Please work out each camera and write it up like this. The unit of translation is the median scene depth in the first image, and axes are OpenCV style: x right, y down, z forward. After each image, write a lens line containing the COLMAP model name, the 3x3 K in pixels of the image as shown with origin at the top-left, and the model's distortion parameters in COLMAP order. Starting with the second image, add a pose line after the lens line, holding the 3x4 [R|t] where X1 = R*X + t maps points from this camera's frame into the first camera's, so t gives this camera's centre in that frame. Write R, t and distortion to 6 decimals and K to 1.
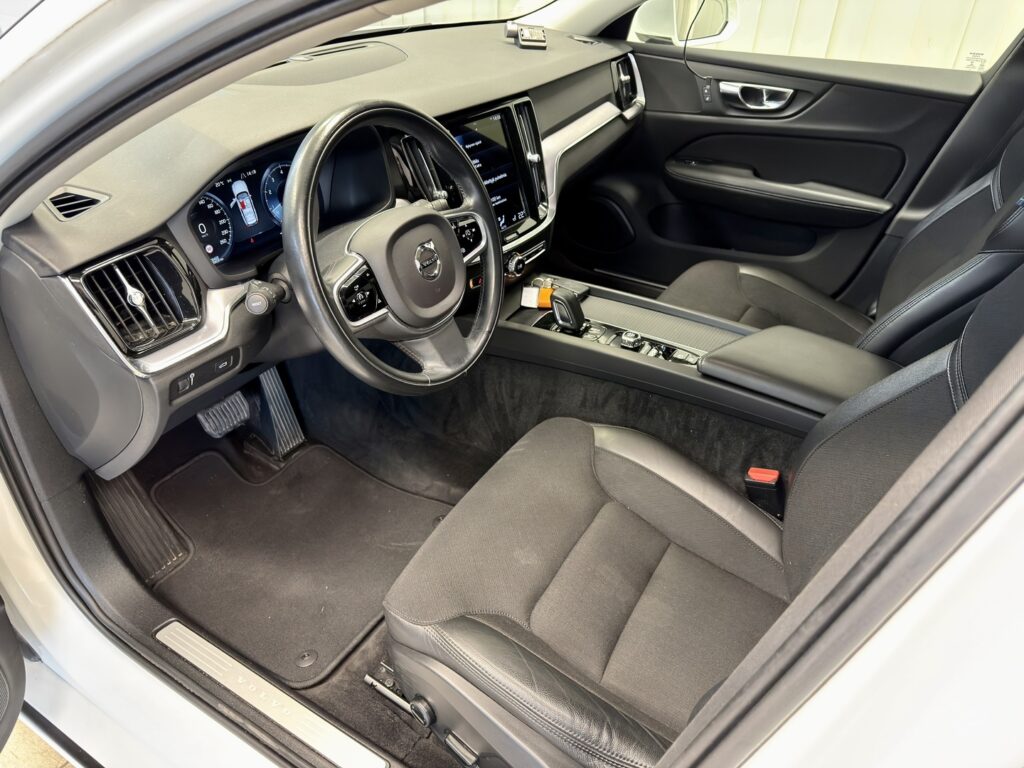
lens RADIAL K [[713.6, 0, 512.0], [0, 713.6, 384.0], [0, 0, 1]] dist [0.100575, -0.171723]
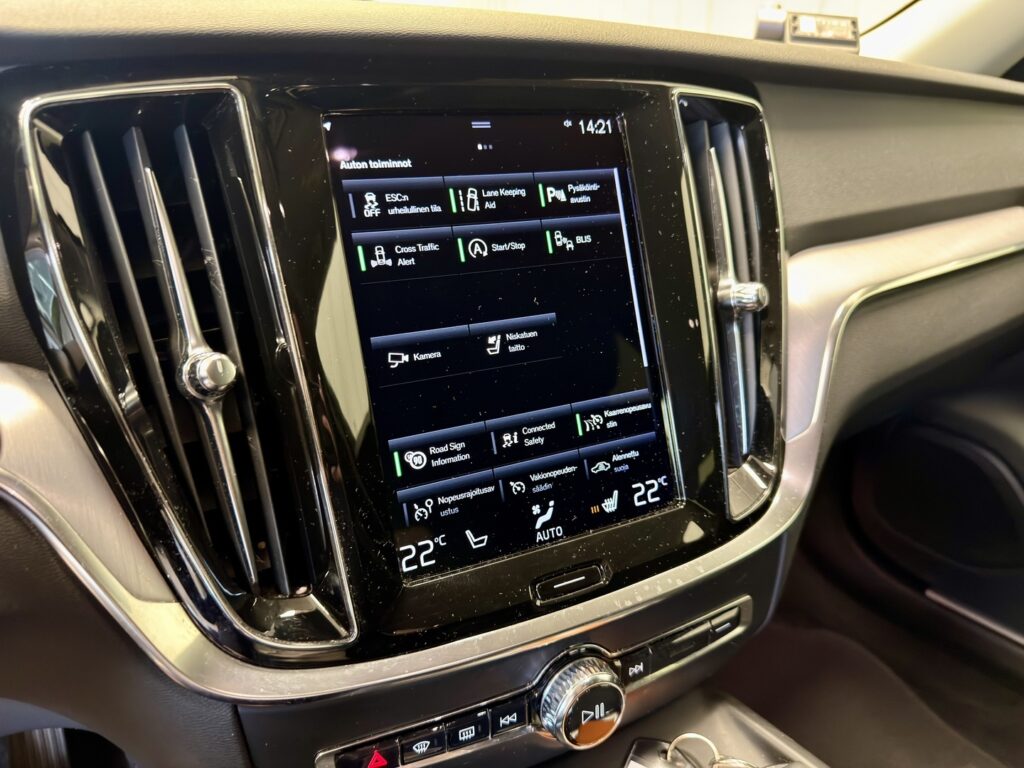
lens RADIAL K [[734.4, 0, 506.8], [0, 734.4, 380.0], [0, 0, 1]] dist [0.116252, -0.245583]
pose [[0.910362, 0.129198, -0.393128, 0.063673], [-0.225210, 0.951684, -0.208753, -0.204462], [0.347163, 0.278577, 0.895473, 0.727195]]
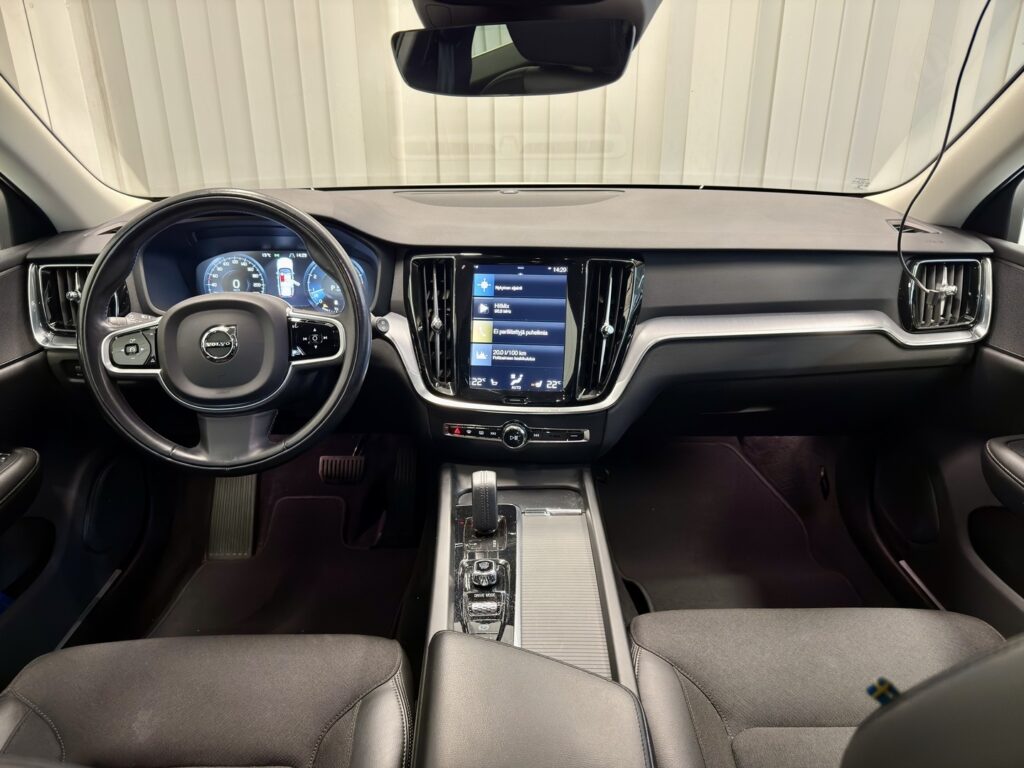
lens RADIAL K [[736.9, 0, 528.7], [0, 736.9, 388.7], [0, 0, 1]] dist [0.001945, -0.001724]
pose [[0.556414, 0.301963, -0.774094, 0.630102], [-0.475011, 0.879978, 0.001833, -0.216813], [0.681739, 0.366683, 0.633068, 0.451582]]
